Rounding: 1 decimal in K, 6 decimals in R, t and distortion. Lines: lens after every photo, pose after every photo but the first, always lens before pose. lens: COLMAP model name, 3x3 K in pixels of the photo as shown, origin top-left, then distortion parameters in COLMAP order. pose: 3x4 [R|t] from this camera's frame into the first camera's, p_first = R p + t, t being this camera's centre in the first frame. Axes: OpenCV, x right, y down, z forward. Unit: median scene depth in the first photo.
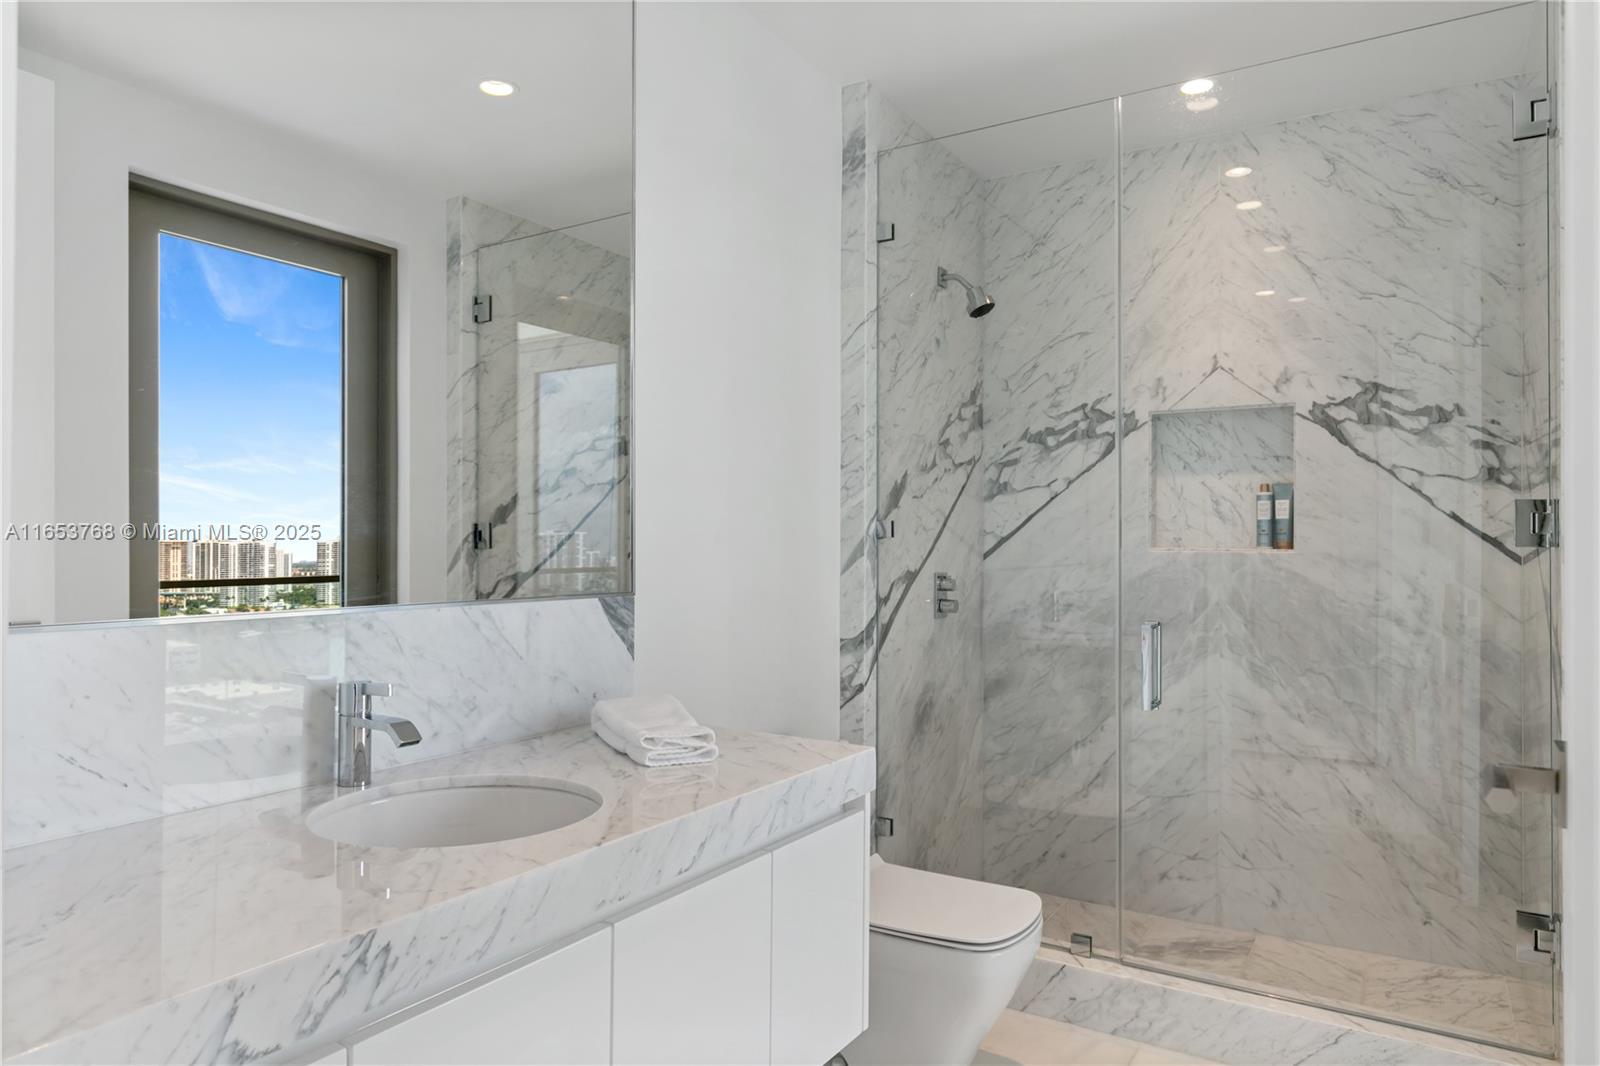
lens RADIAL K [[1006.9, 0, 797.3], [0, 1006.9, 534.6], [0, 0, 1]] dist [0.004962, -0.001093]
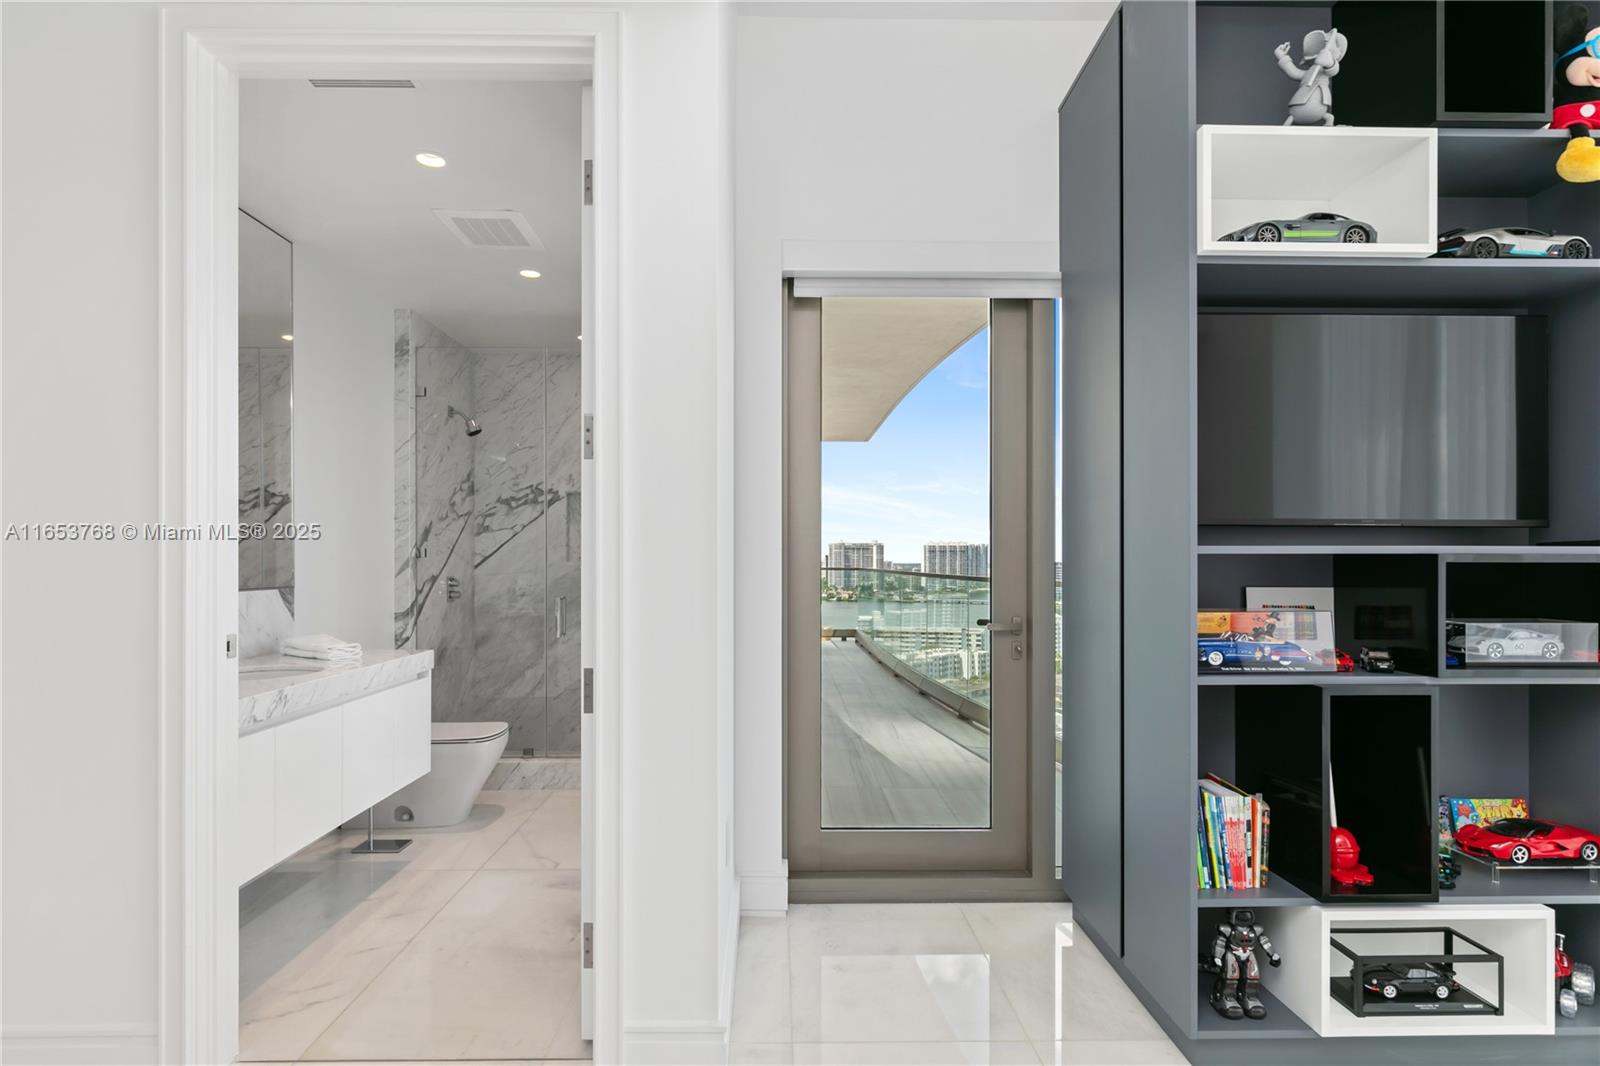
lens RADIAL K [[818.0, 0, 791.8], [0, 818.0, 557.5], [0, 0, 1]] dist [-0.000249, 0.000100]
pose [[0.841716, -0.003310, 0.539911, -0.134775], [-0.001479, 0.999963, 0.008436, -0.009411], [-0.539919, -0.007899, 0.841680, -0.565060]]
